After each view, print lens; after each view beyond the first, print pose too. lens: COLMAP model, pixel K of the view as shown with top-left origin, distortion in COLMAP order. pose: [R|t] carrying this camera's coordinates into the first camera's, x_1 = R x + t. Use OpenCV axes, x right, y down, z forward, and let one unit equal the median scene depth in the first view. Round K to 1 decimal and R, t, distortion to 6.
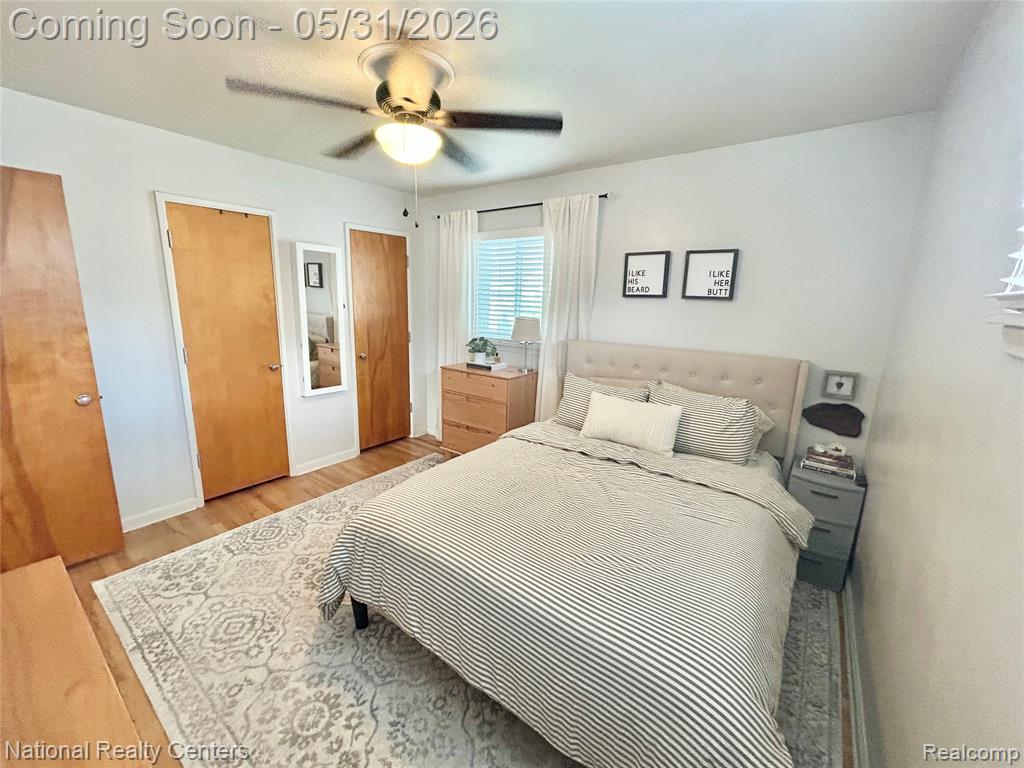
lens RADIAL K [[412.1, 0, 511.4], [0, 412.1, 380.6], [0, 0, 1]] dist [-0.000359, 0.001193]
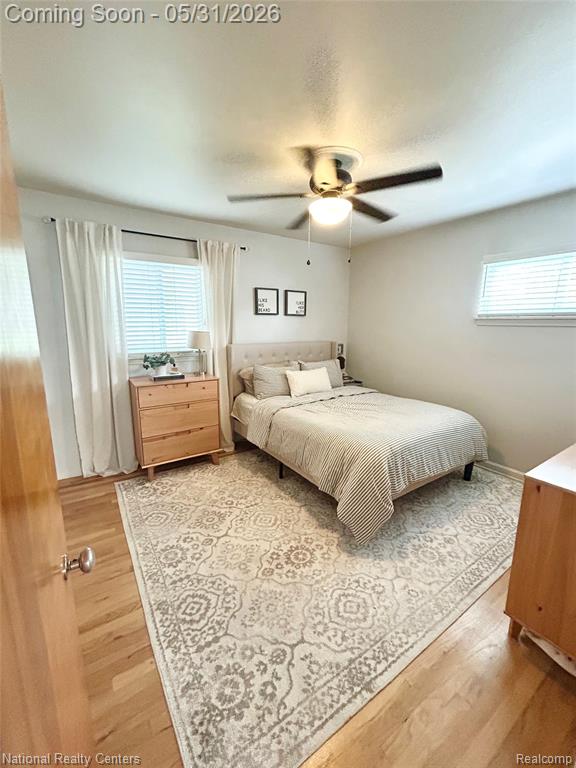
lens RADIAL K [[309.0, 0, 285.8], [0, 309.0, 382.3], [0, 0, 1]] dist [-0.000359, 0.001193]
pose [[0.347003, -0.199581, 0.916382, -0.903450], [0.188181, 0.972041, 0.140445, -0.099105], [-0.918791, 0.123711, 0.374859, 0.502066]]
